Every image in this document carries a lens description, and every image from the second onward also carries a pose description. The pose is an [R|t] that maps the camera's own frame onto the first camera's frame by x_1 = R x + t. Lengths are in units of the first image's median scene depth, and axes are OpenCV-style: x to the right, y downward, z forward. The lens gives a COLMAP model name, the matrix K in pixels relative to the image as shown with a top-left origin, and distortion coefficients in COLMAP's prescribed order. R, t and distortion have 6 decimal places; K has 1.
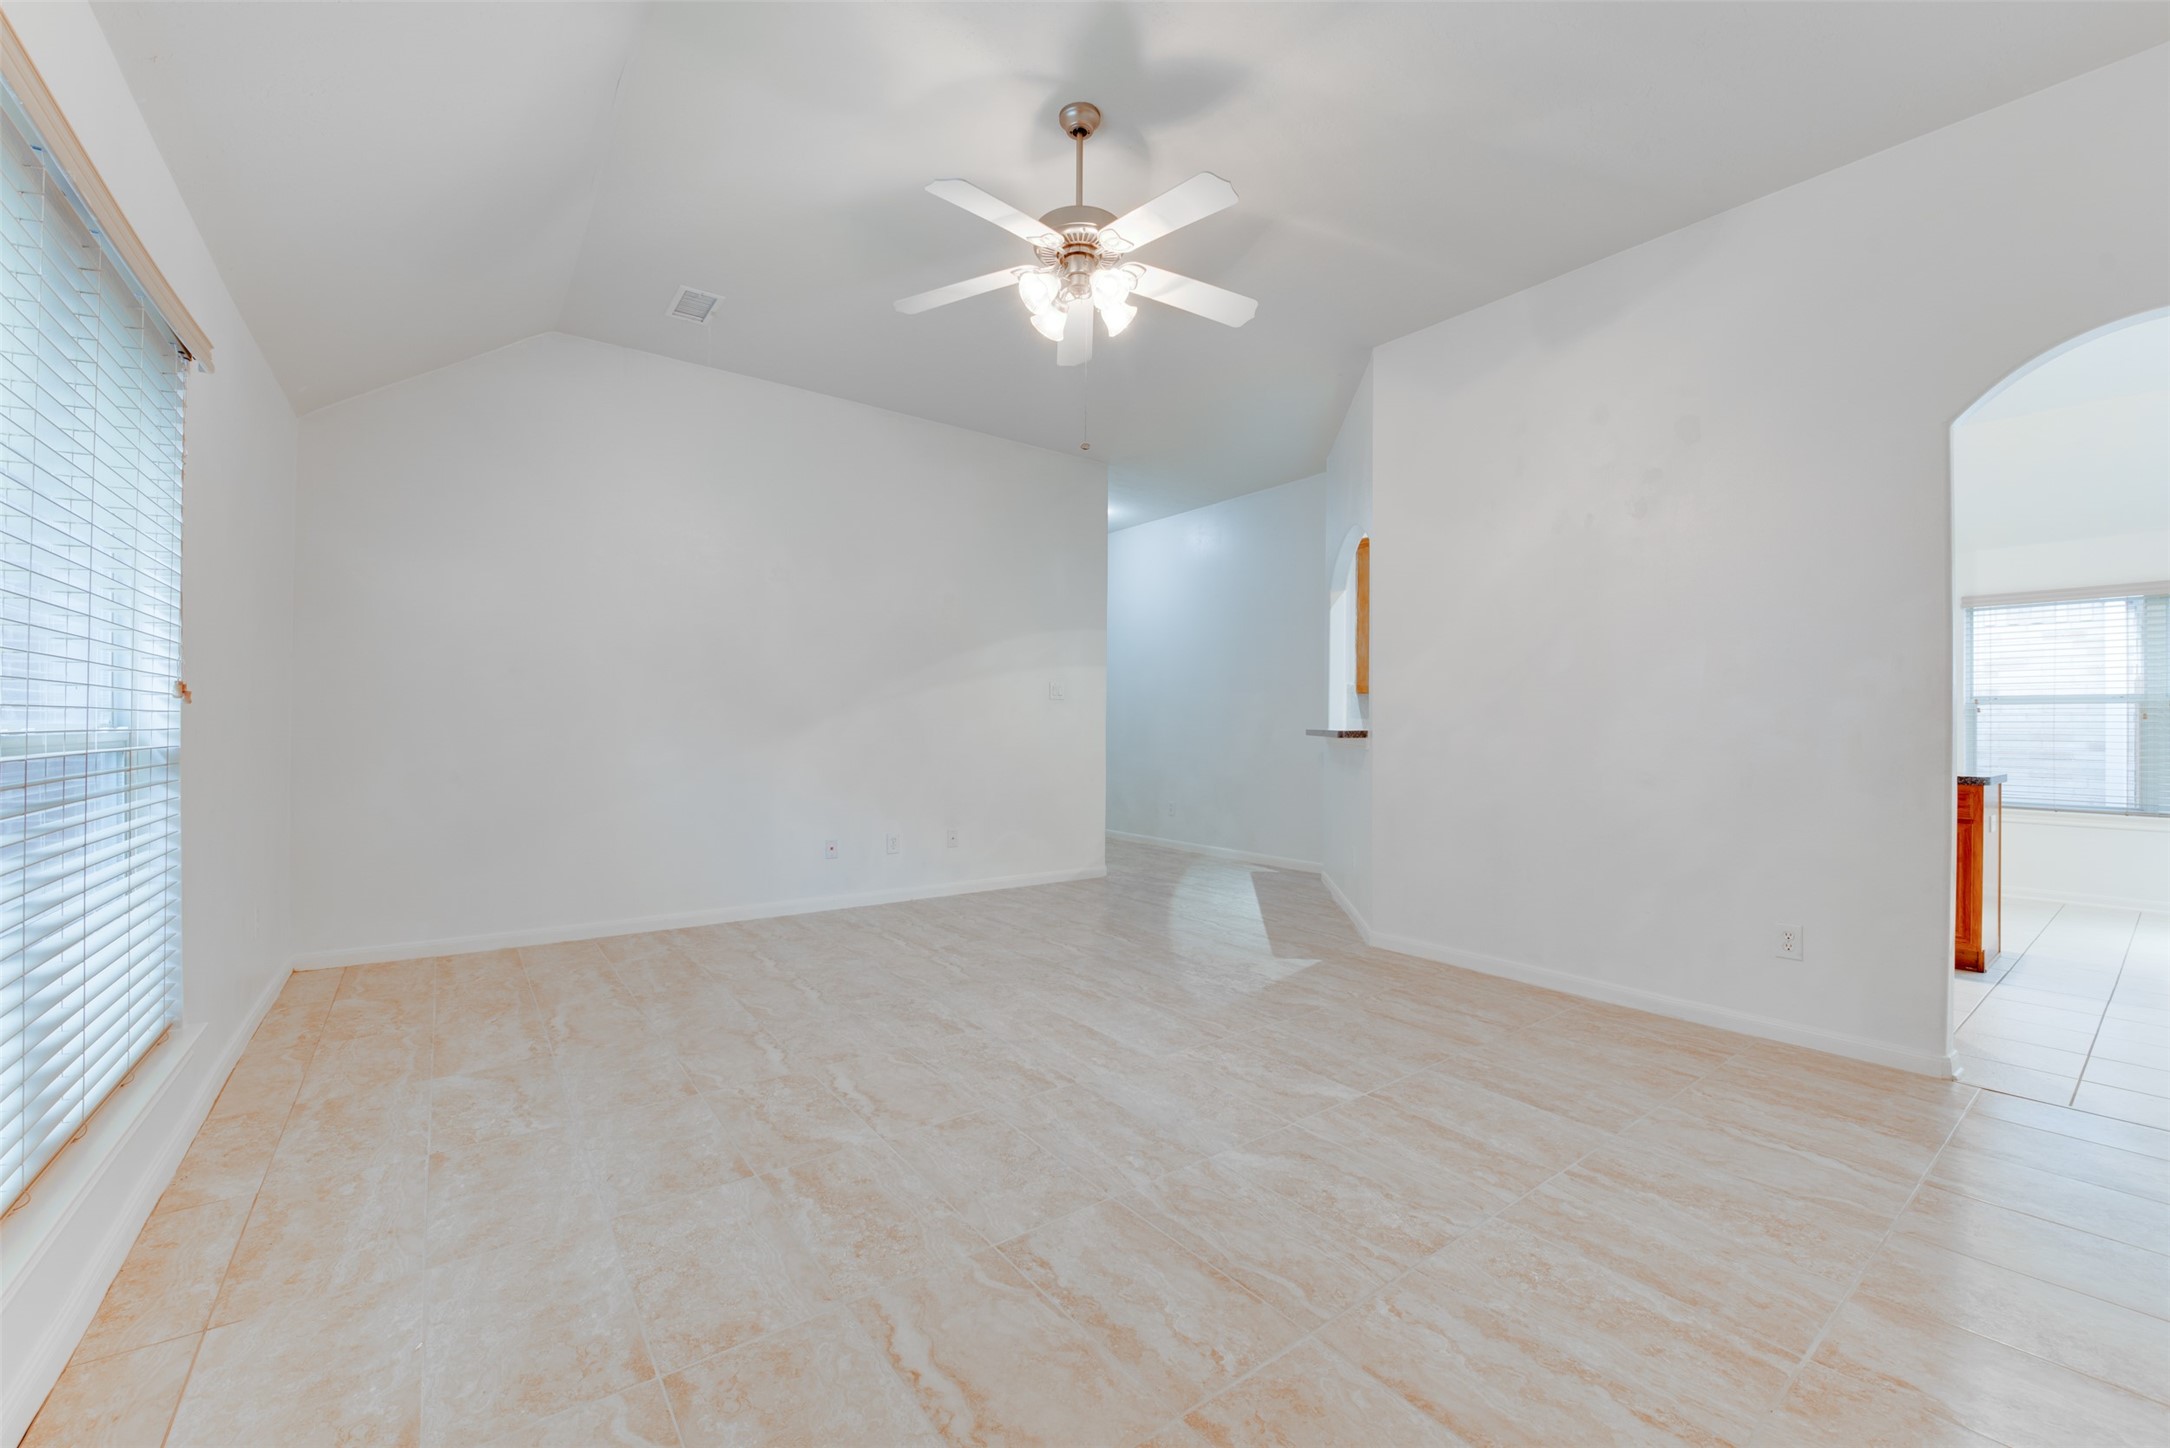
lens RADIAL K [[872.2, 0, 1080.4], [0, 872.2, 727.8], [0, 0, 1]] dist [-0.009776, -0.001207]
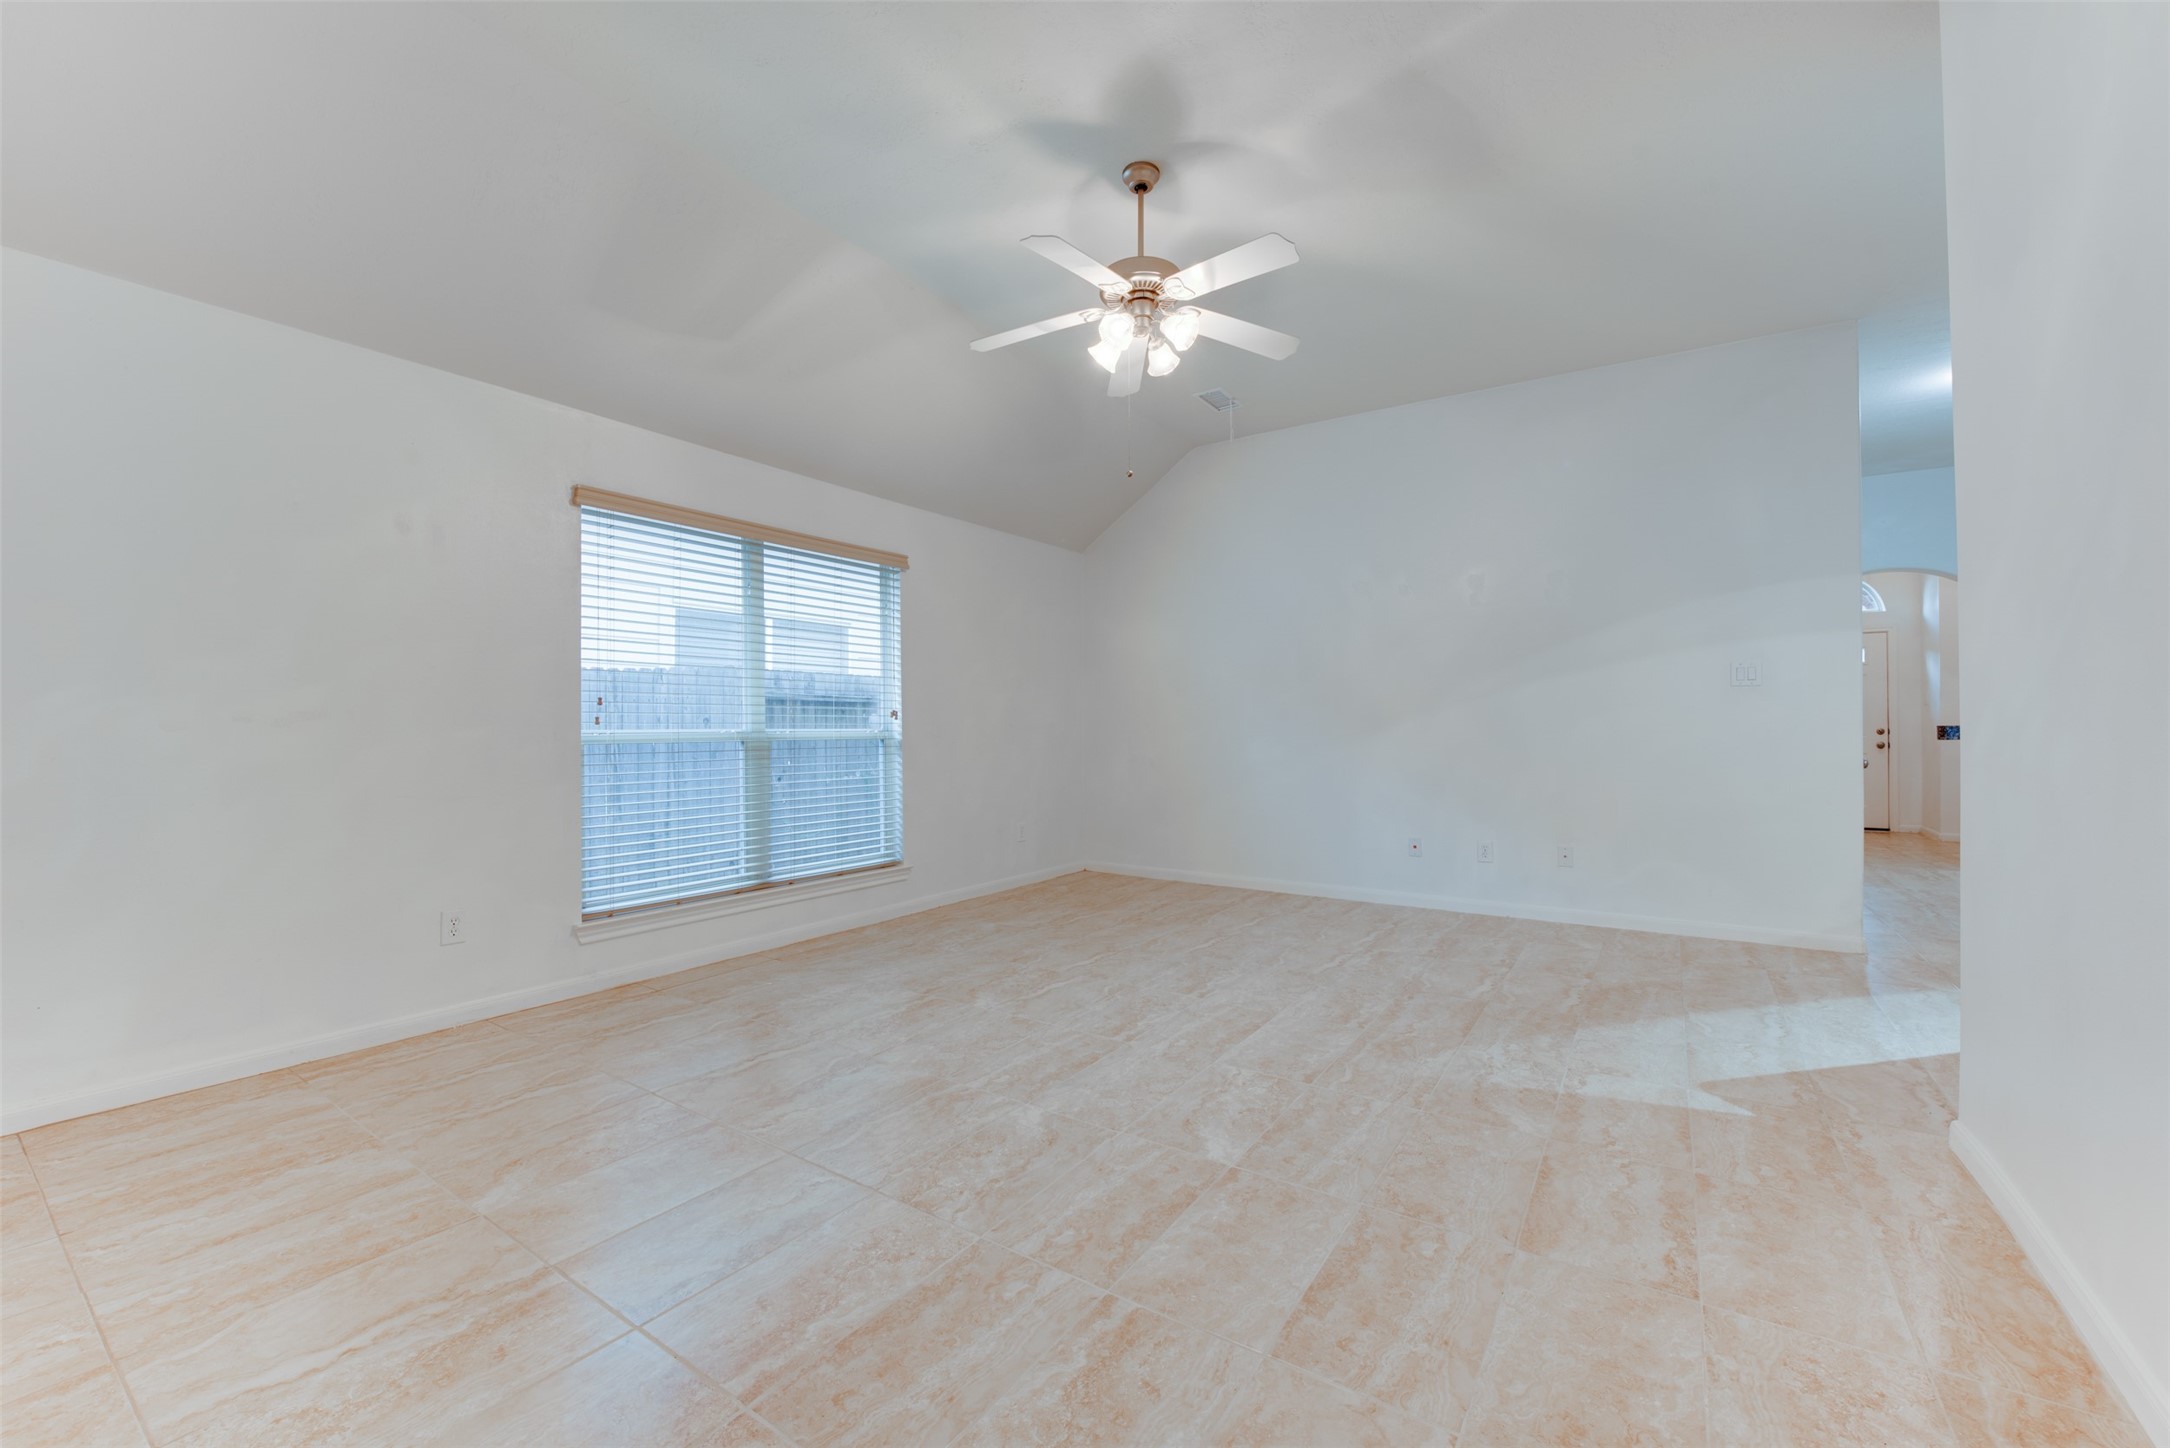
lens RADIAL K [[872.2, 0, 1092.5], [0, 872.2, 721.2], [0, 0, 1]] dist [-0.009776, -0.001207]
pose [[0.323095, -0.019382, -0.946168, 1.044534], [0.005655, 0.999812, -0.018549, 0.016520], [0.946350, 0.000643, 0.323144, 0.597125]]
